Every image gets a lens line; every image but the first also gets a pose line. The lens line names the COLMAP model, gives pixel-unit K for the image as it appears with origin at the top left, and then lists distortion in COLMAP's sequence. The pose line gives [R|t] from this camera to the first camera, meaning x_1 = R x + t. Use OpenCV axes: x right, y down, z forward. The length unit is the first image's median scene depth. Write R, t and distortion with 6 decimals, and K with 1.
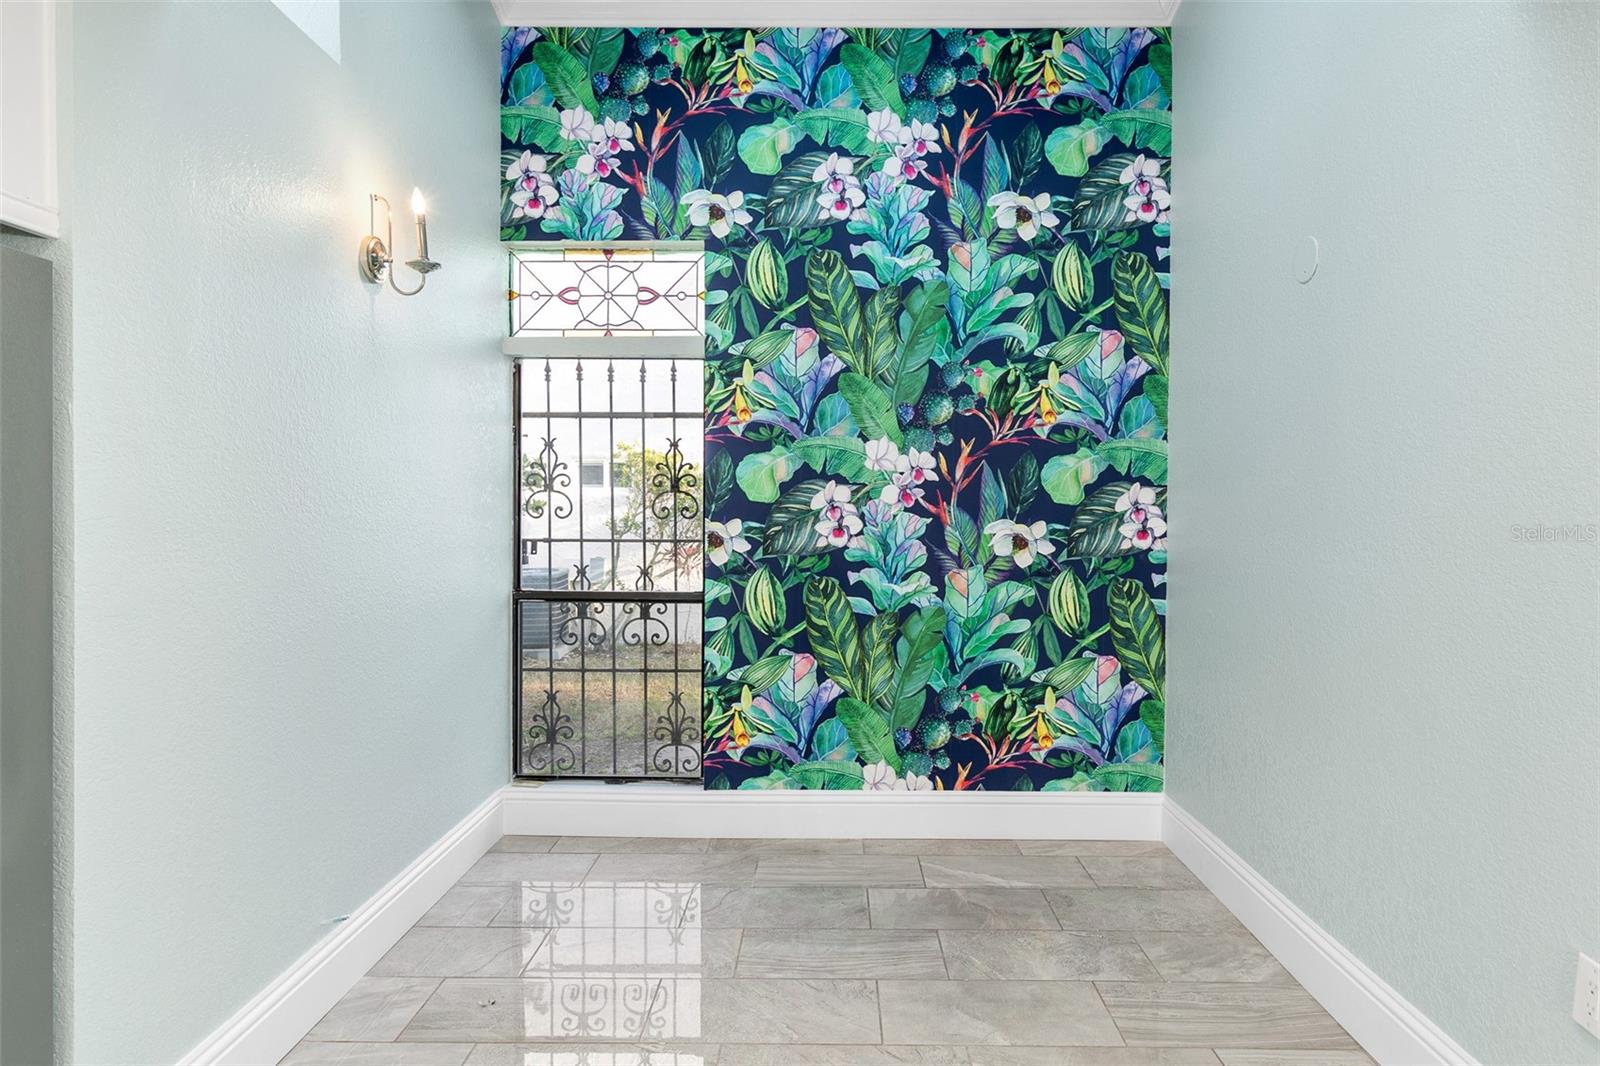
lens RADIAL K [[912.2, 0, 839.0], [0, 912.2, 528.2], [0, 0, 1]] dist [0.004874, 0.007372]
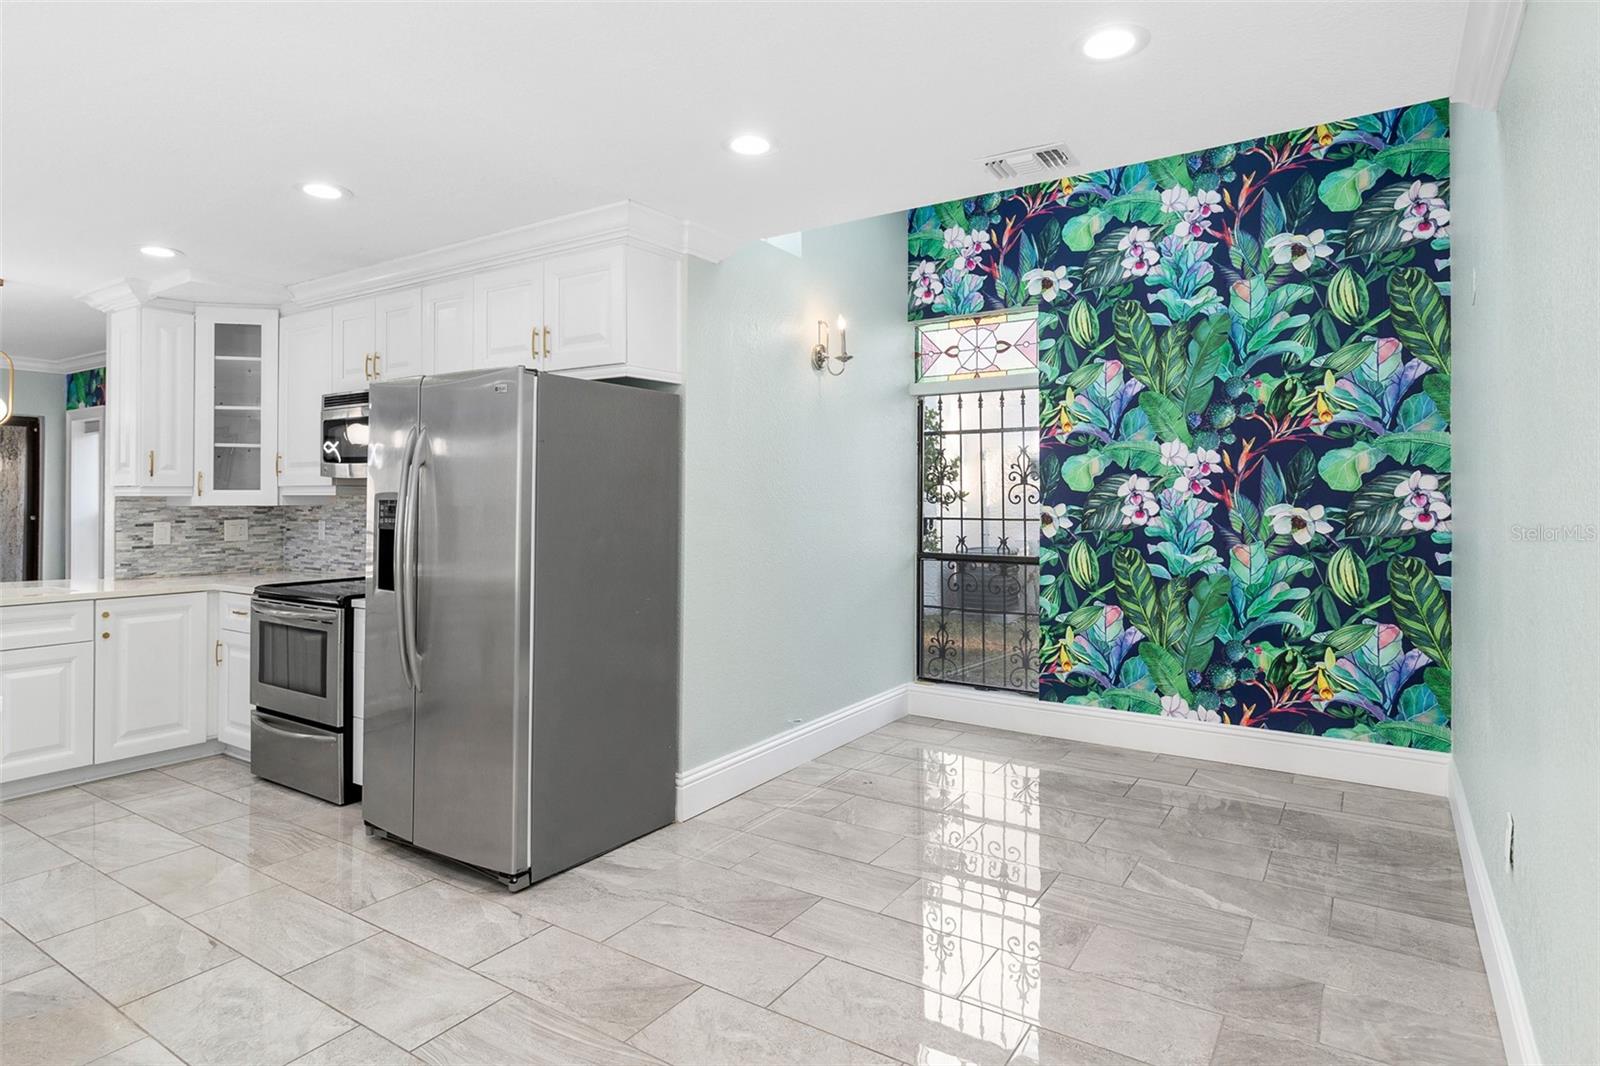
lens RADIAL K [[912.2, 0, 821.4], [0, 912.2, 486.3], [0, 0, 1]] dist [0.004874, 0.007372]
pose [[0.840758, -0.011867, -0.541280, 0.322173], [-0.005494, 0.999521, -0.030447, 0.007375], [0.541383, 0.028572, 0.840291, -0.342873]]
